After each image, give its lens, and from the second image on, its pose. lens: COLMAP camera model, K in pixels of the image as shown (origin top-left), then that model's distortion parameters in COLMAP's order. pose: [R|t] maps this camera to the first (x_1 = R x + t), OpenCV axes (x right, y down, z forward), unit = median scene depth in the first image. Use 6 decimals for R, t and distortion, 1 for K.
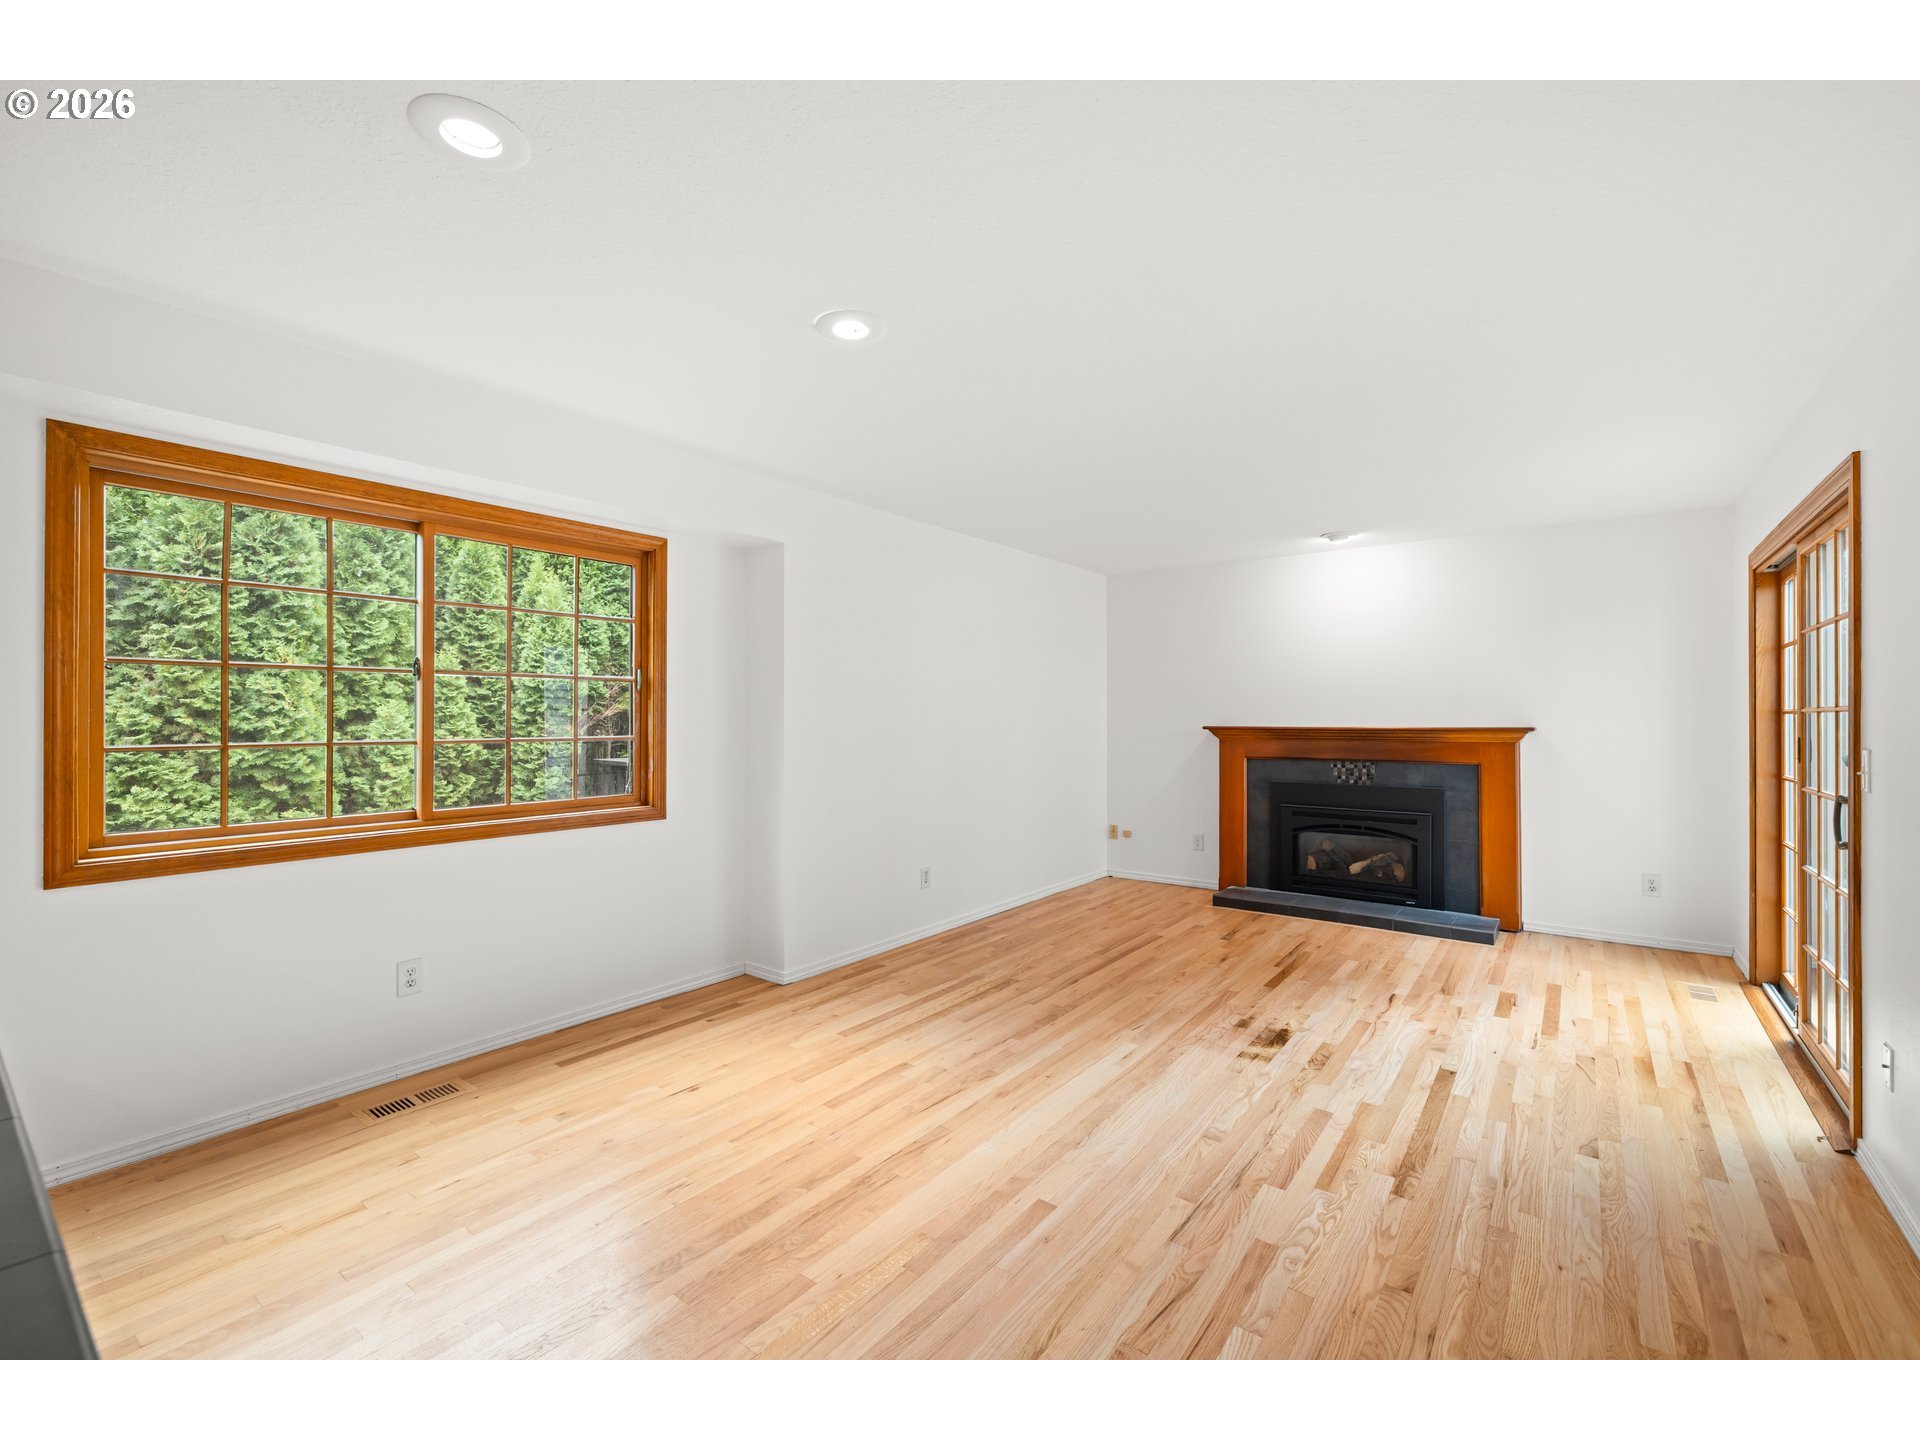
lens RADIAL K [[811.3, 0, 960.4], [0, 811.3, 712.6], [0, 0, 1]] dist [-0.000211, 0.000139]
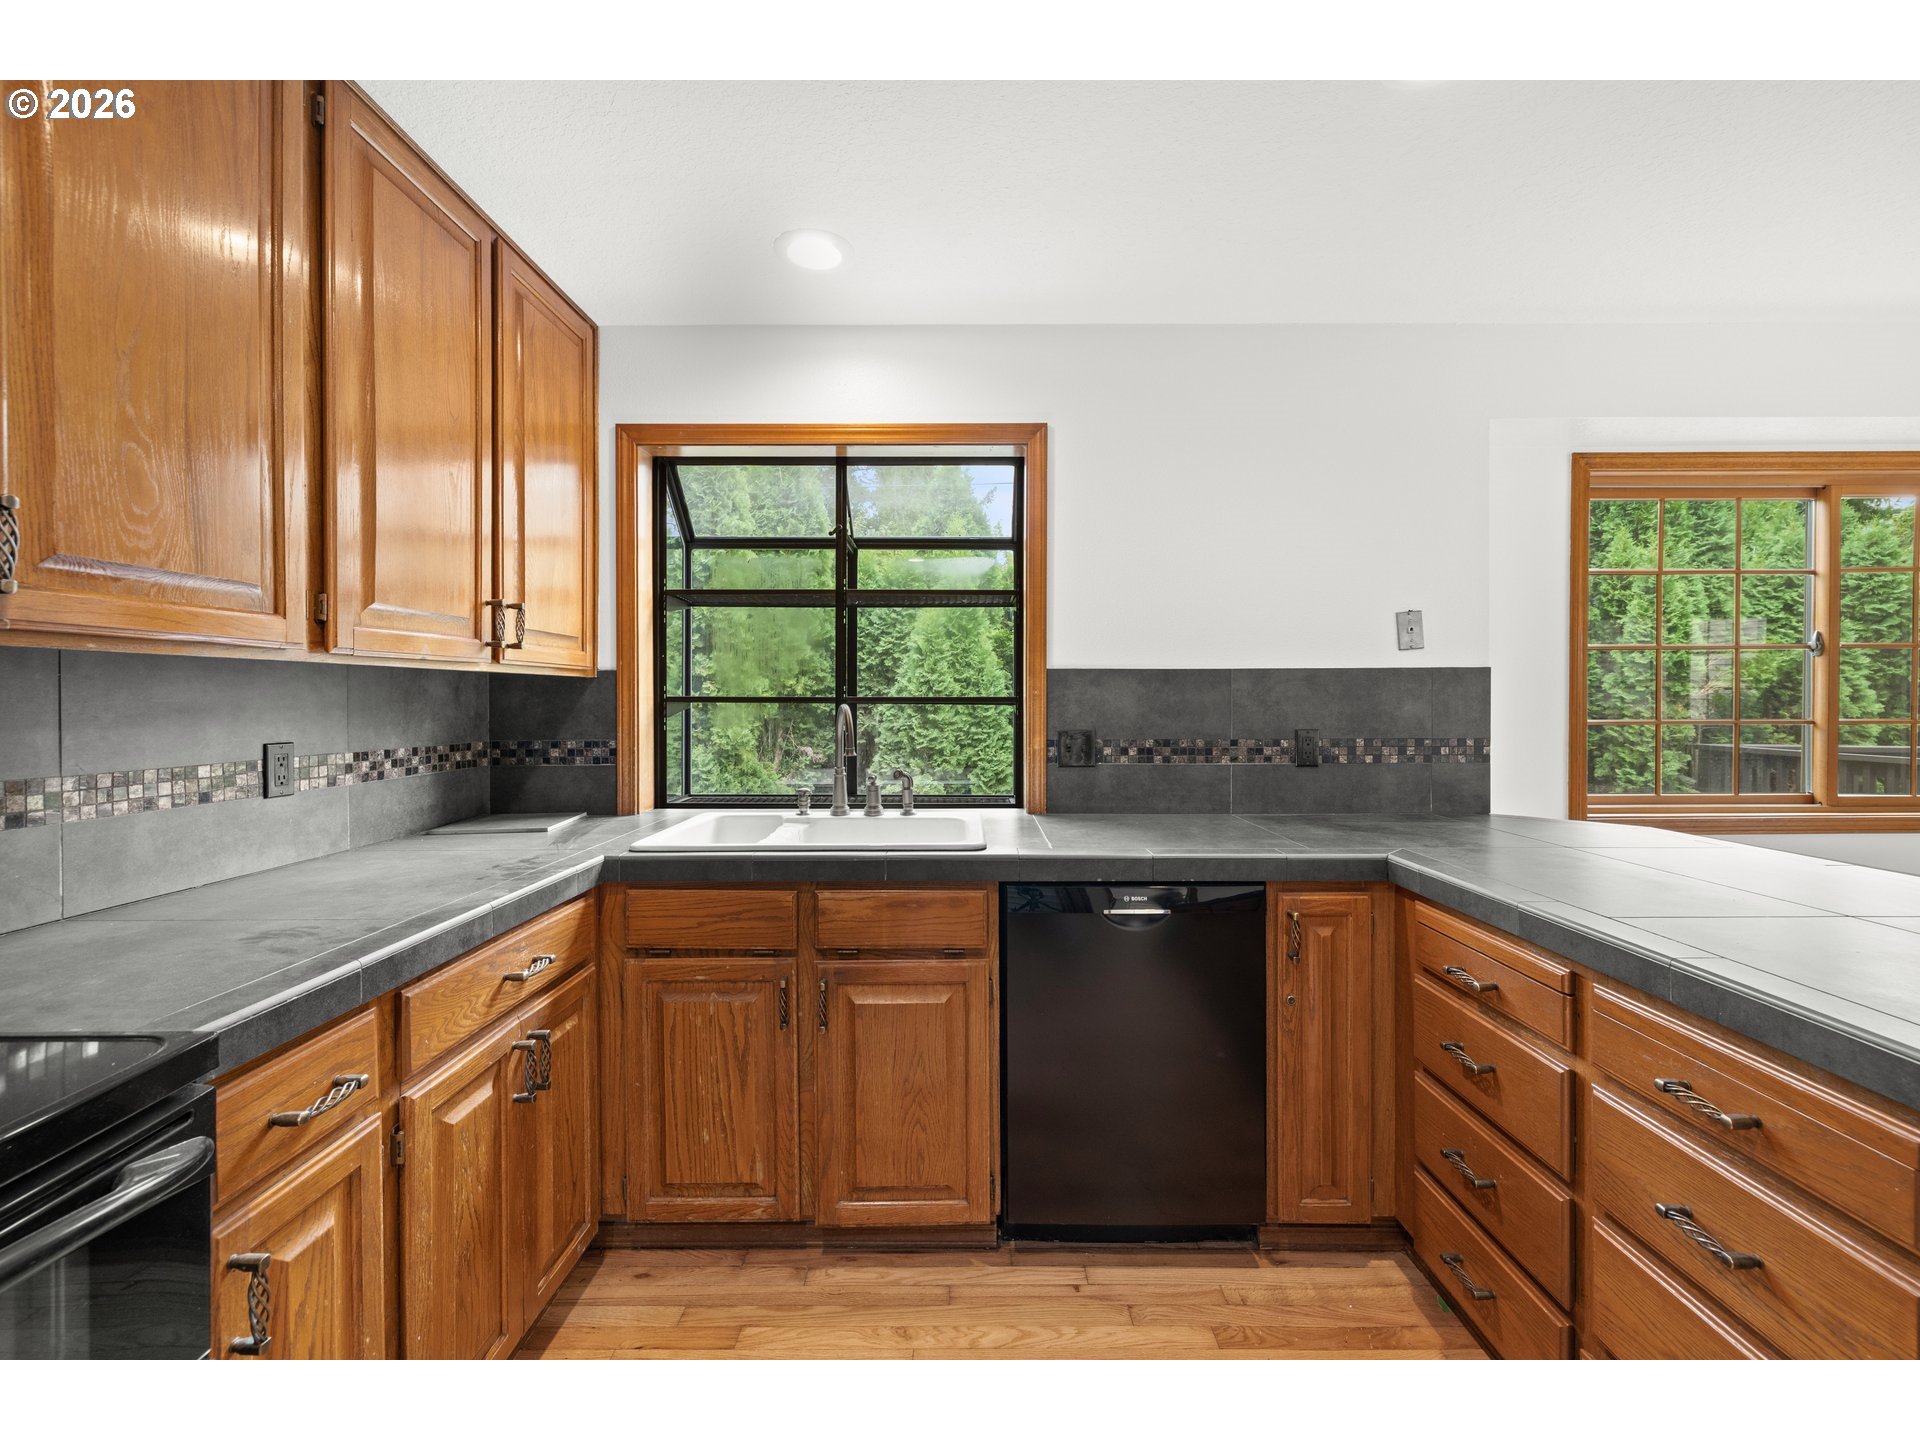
lens RADIAL K [[806.8, 0, 966.5], [0, 806.8, 704.5], [0, 0, 1]] dist [-0.001141, 0.000134]
pose [[0.606590, 0.002807, -0.795010, -0.413735], [0.008232, 0.999918, 0.009812, -0.000927], [0.794972, -0.012496, 0.606517, -0.275338]]
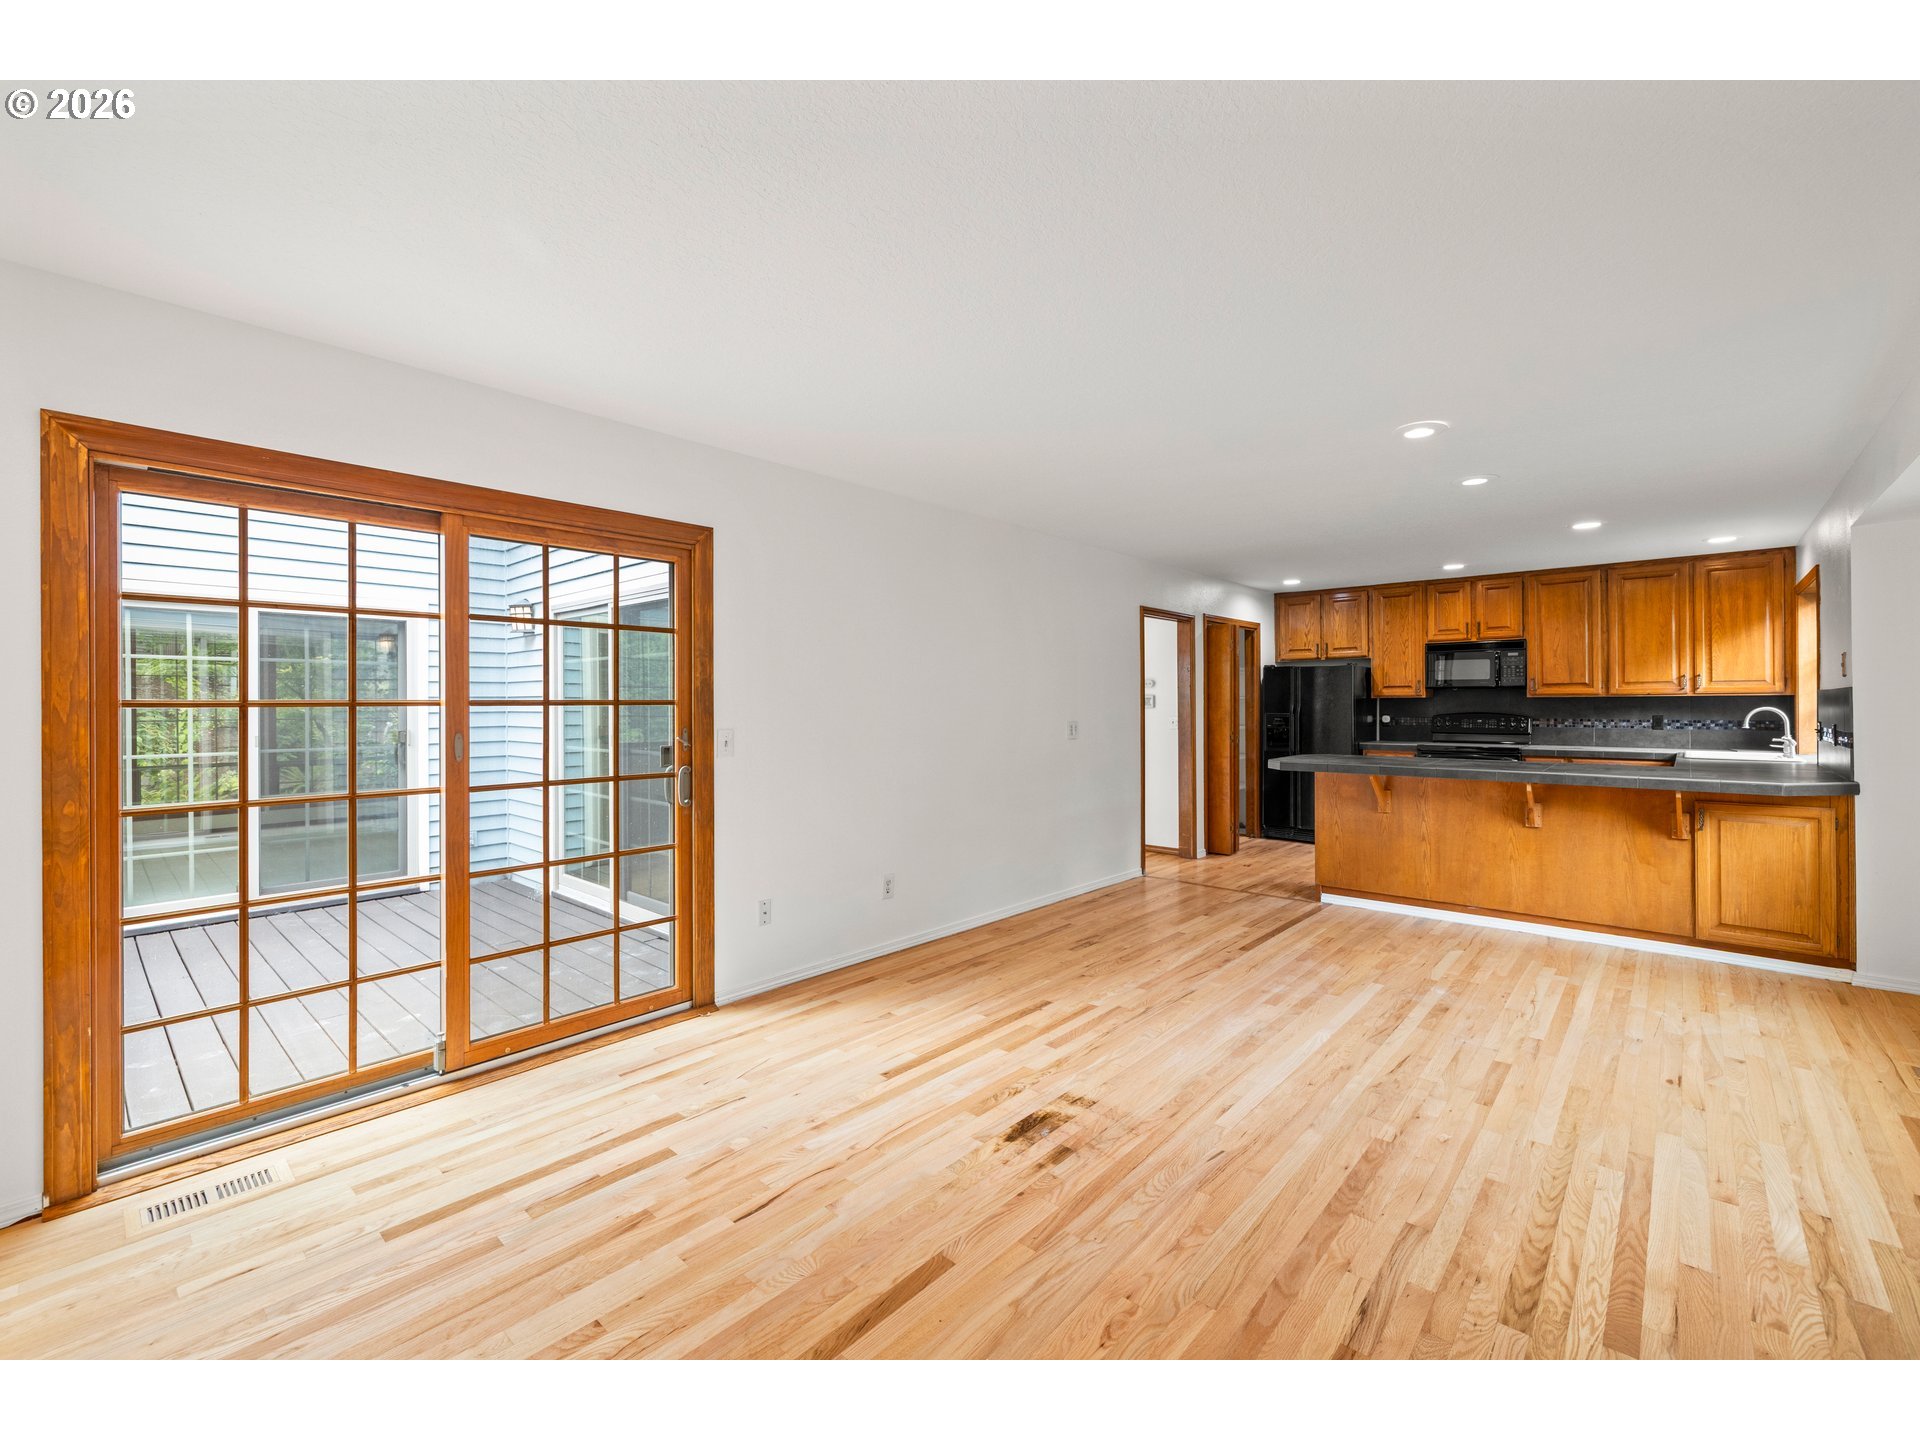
lens RADIAL K [[811.3, 0, 960.4], [0, 811.3, 712.6], [0, 0, 1]] dist [-0.000211, 0.000139]
pose [[-0.996916, 0.002192, 0.078448, 0.337988], [0.002549, 0.999987, 0.004445, 0.004364], [-0.078437, 0.004631, -0.996908, 1.512307]]
